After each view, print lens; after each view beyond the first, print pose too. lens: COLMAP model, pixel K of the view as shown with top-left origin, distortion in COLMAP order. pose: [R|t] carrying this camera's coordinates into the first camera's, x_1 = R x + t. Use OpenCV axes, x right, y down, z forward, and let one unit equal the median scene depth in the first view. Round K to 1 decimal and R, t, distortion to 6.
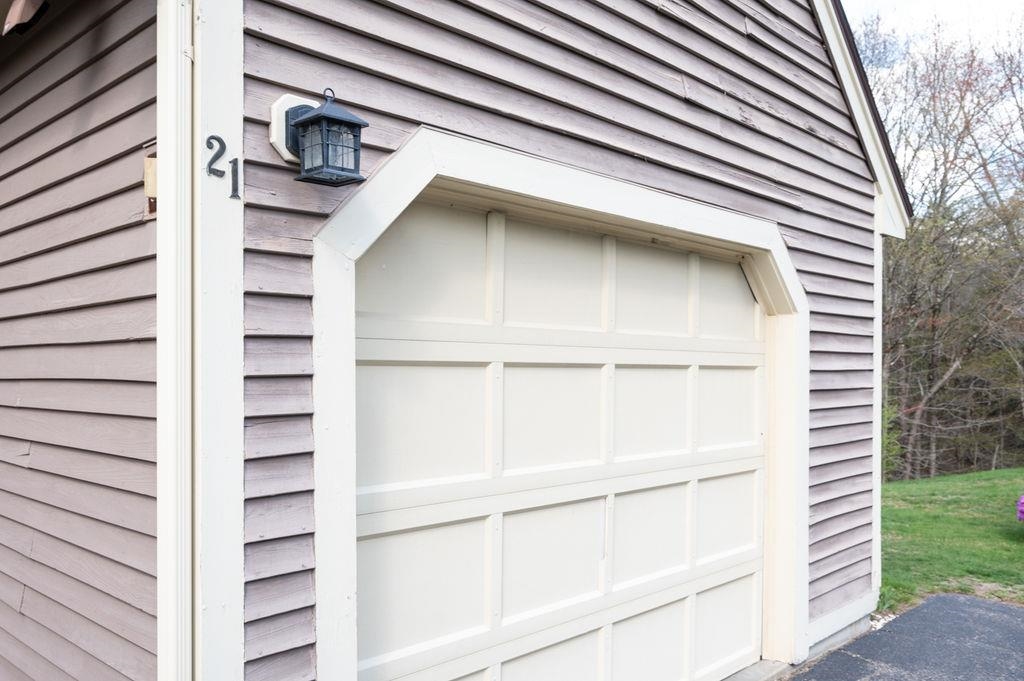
lens RADIAL K [[840.7, 0, 507.8], [0, 840.7, 370.5], [0, 0, 1]] dist [-0.019986, -0.004099]
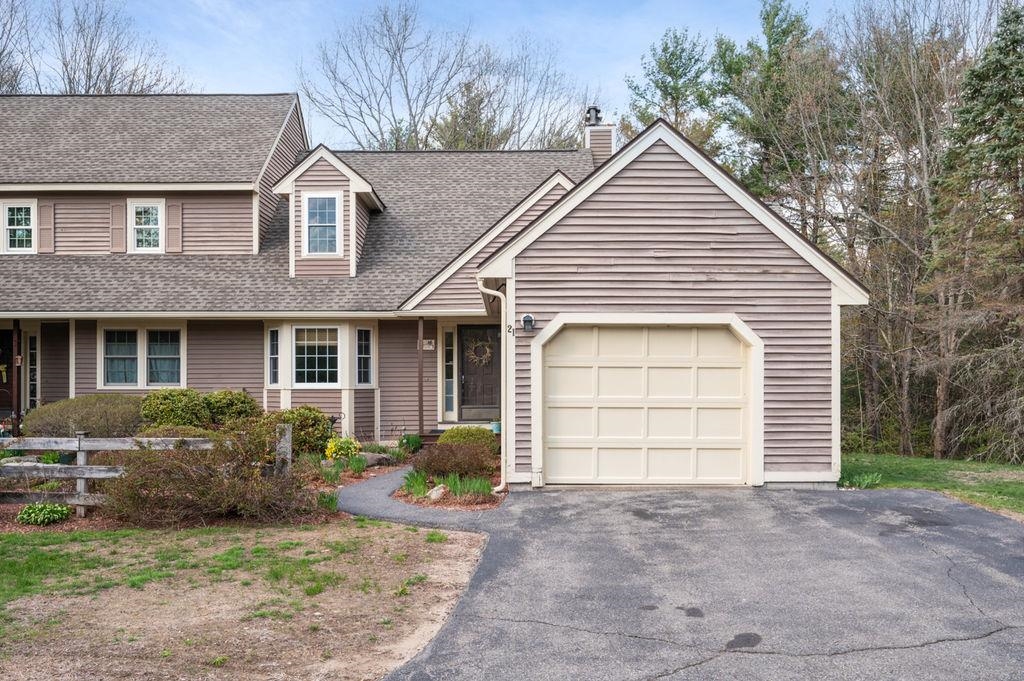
lens RADIAL K [[875.8, 0, 505.7], [0, 875.8, 374.5], [0, 0, 1]] dist [0.013586, -0.006030]
pose [[0.693398, -0.001500, -0.720553, 2.465731], [-0.002138, 0.999989, -0.004139, 0.040949], [0.720551, 0.004411, 0.693388, -1.952596]]
